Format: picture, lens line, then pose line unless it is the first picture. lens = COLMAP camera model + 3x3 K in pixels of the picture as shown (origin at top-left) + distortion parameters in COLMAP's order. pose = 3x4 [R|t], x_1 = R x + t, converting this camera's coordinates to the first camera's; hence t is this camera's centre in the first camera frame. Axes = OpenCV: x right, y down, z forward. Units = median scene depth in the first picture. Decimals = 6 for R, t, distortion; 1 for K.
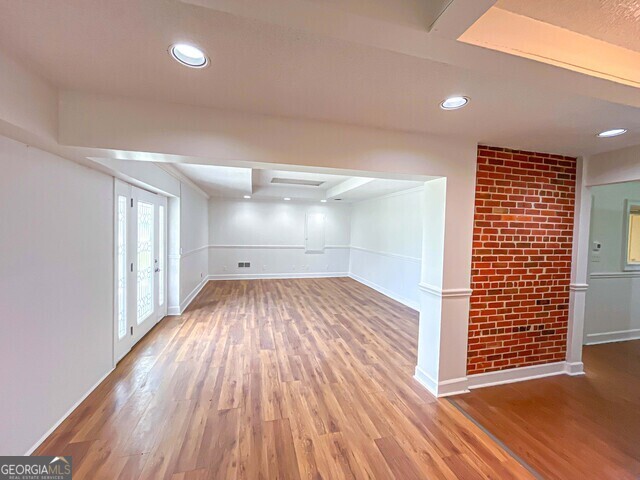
lens RADIAL K [[260.3, 0, 318.9], [0, 260.3, 238.1], [0, 0, 1]] dist [-0.001251, -0.000154]
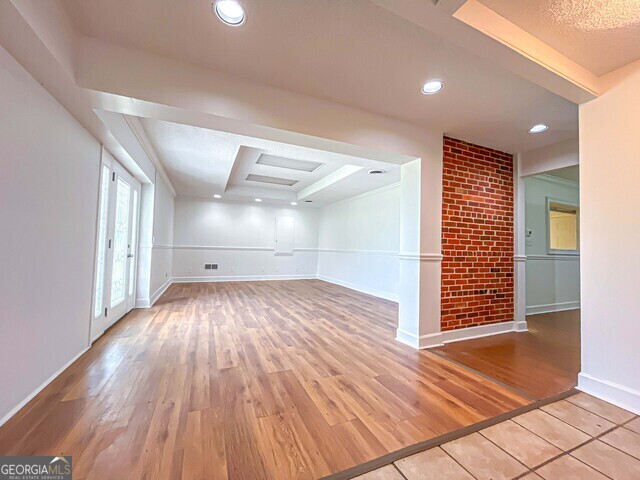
lens RADIAL K [[260.3, 0, 318.9], [0, 260.3, 238.1], [0, 0, 1]] dist [-0.001251, -0.000154]
pose [[0.987270, 0.007245, 0.158891, -0.096639], [0.003506, 0.997728, -0.067283, 0.129438], [-0.159017, 0.066984, 0.985001, -0.045191]]
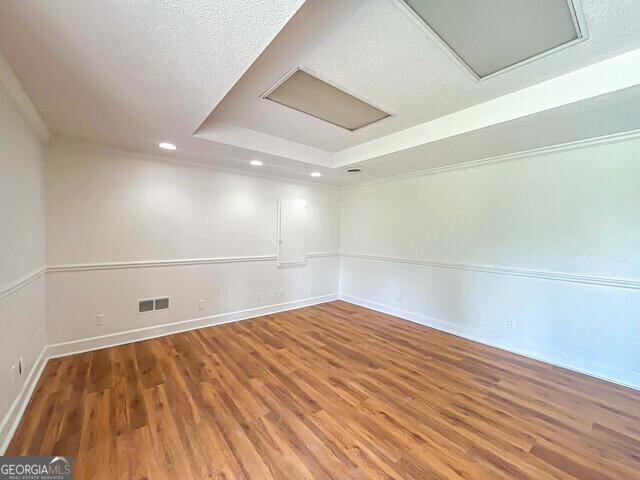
lens RADIAL K [[260.3, 0, 318.9], [0, 260.3, 238.1], [0, 0, 1]] dist [-0.001251, -0.000154]
pose [[0.911249, -0.018241, 0.411452, -0.433496], [0.020331, 0.999793, -0.000705, -0.009441], [-0.411354, 0.009007, 0.911431, 0.984240]]
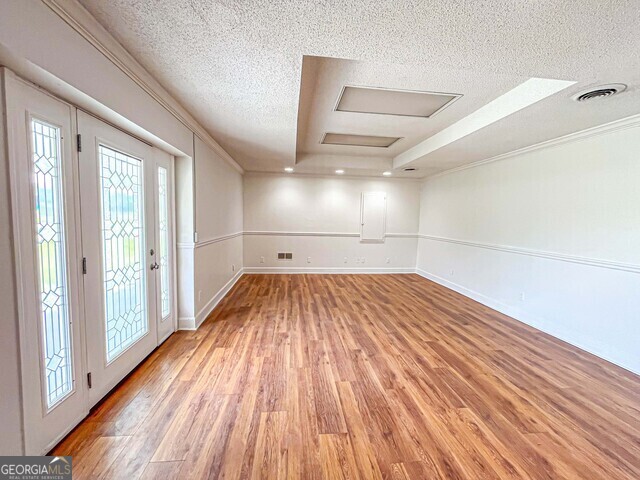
lens RADIAL K [[260.3, 0, 318.9], [0, 260.3, 238.1], [0, 0, 1]] dist [-0.001251, -0.000154]
pose [[0.989084, 0.011937, -0.146869, -0.133011], [-0.005643, 0.999051, 0.043198, 0.024027], [0.147246, -0.041898, 0.988212, 0.444564]]
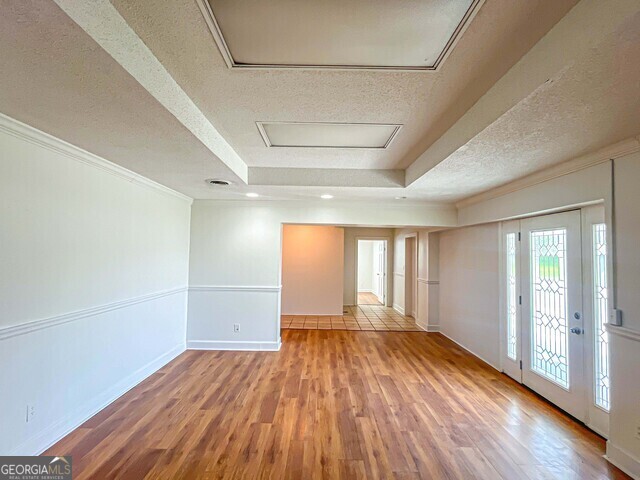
lens RADIAL K [[312.1, 0, 320.0], [0, 312.1, 240.0], [0, 0, 1]] dist [-0.002620, -0.000605]
pose [[-0.967720, -0.029541, 0.250290, -0.214920], [-0.032764, 0.999425, -0.008718, -0.069962], [-0.249888, -0.016637, -0.968132, 1.940215]]
